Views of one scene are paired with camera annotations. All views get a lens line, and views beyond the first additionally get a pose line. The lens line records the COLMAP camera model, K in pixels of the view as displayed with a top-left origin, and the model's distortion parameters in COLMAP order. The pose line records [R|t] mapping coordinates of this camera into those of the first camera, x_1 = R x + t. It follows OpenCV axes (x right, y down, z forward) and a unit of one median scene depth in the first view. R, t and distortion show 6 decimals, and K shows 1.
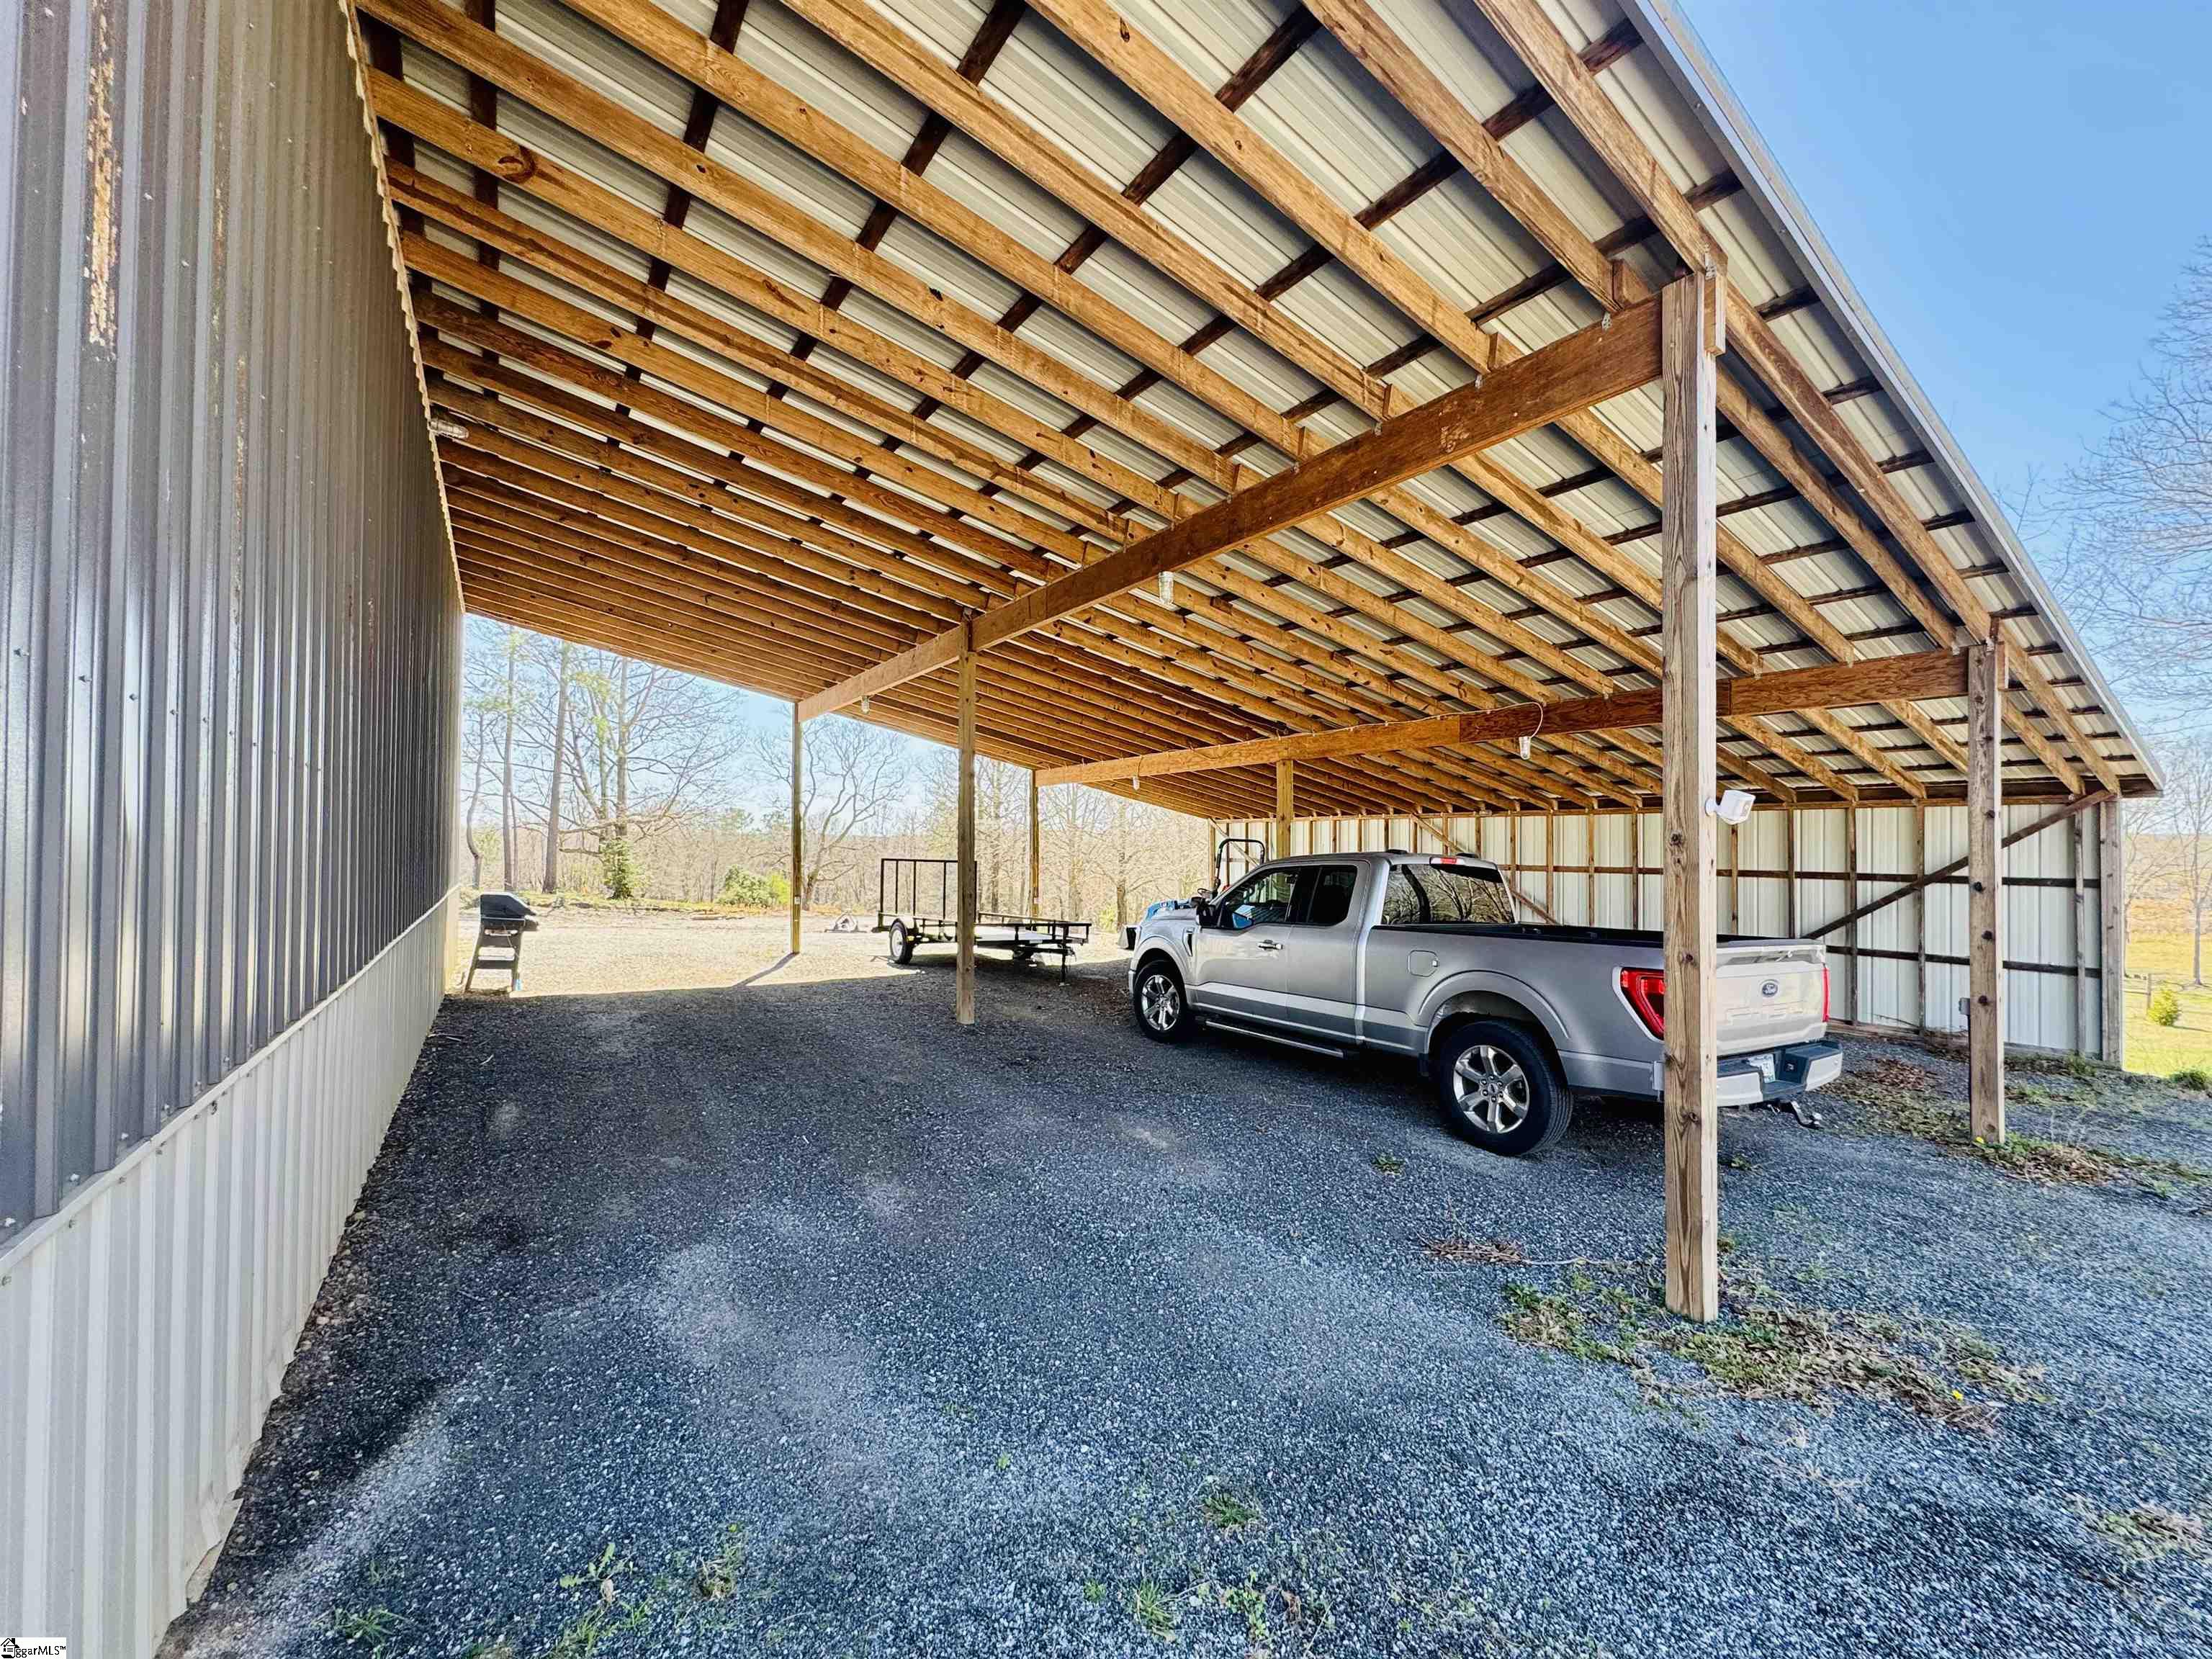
lens RADIAL K [[888.8, 0, 1106.0], [0, 888.8, 829.5], [0, 0, 1]] dist [0.006012, 0.000306]
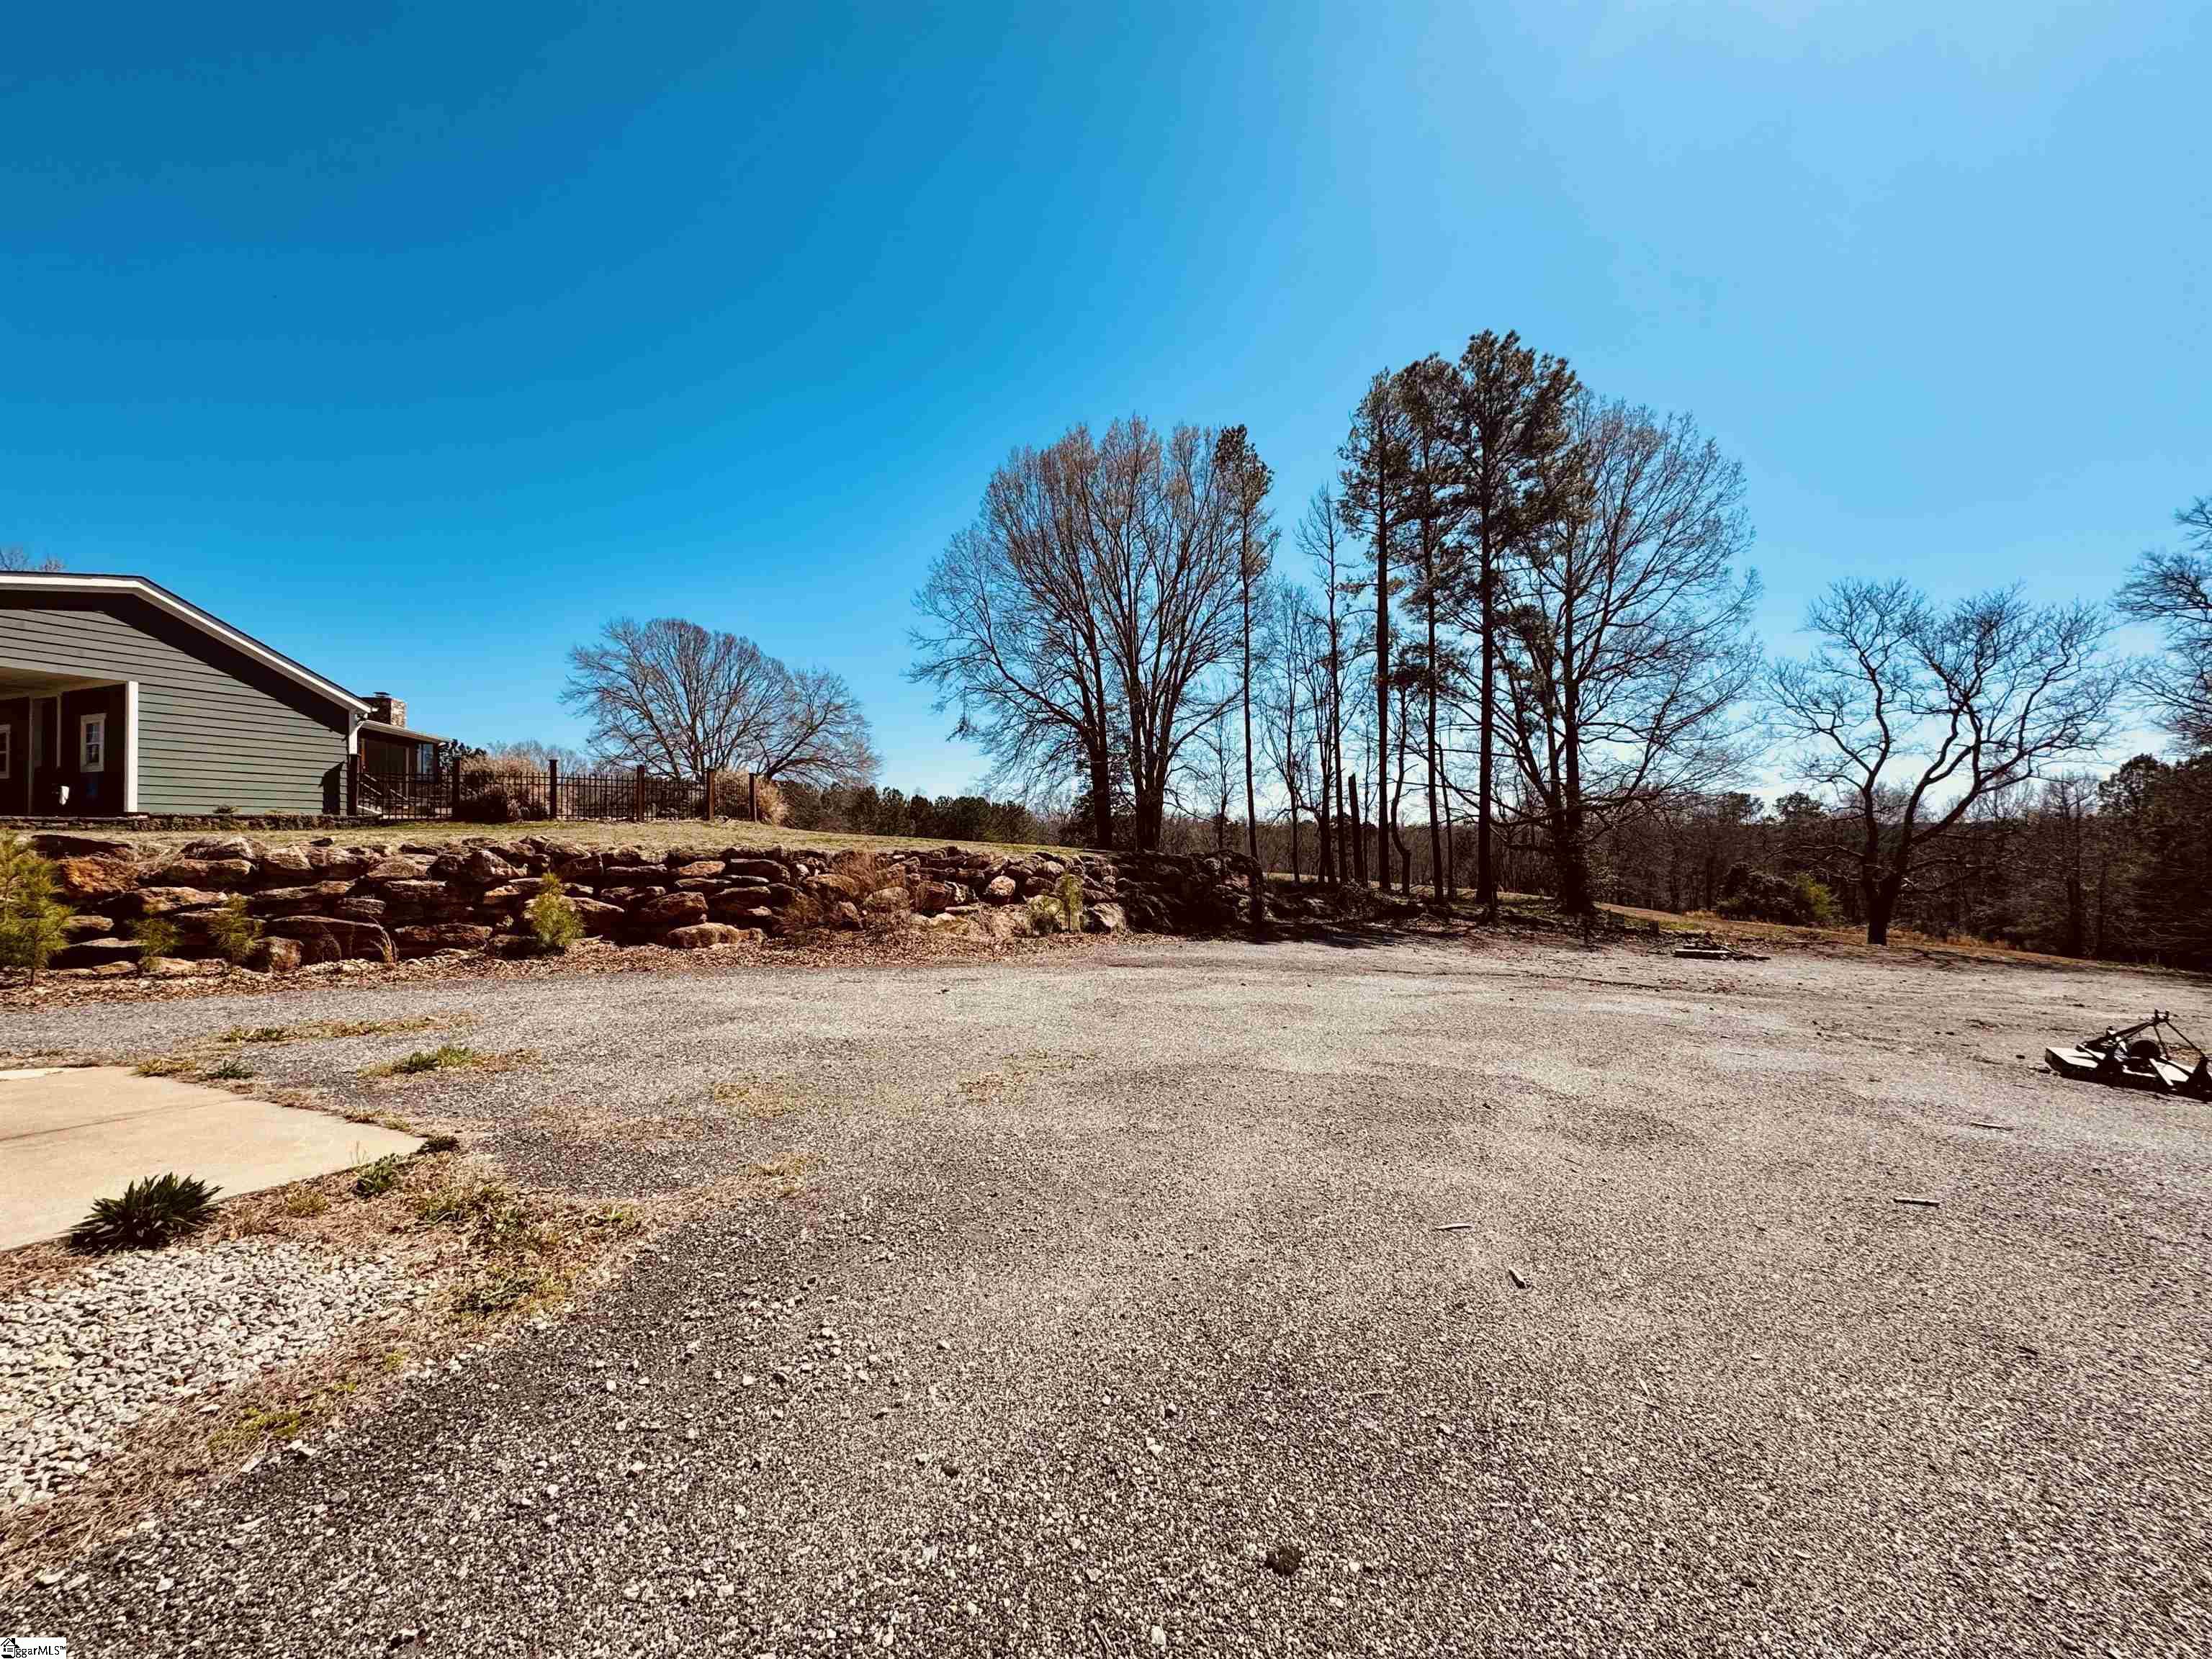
lens RADIAL K [[888.8, 0, 1106.0], [0, 888.8, 829.5], [0, 0, 1]] dist [0.006012, 0.000306]
pose [[0.530860, -0.023251, -0.847141, -0.096363], [0.028146, 0.999556, -0.009796, 0.005404], [0.846992, -0.018644, 0.531278, 0.225267]]
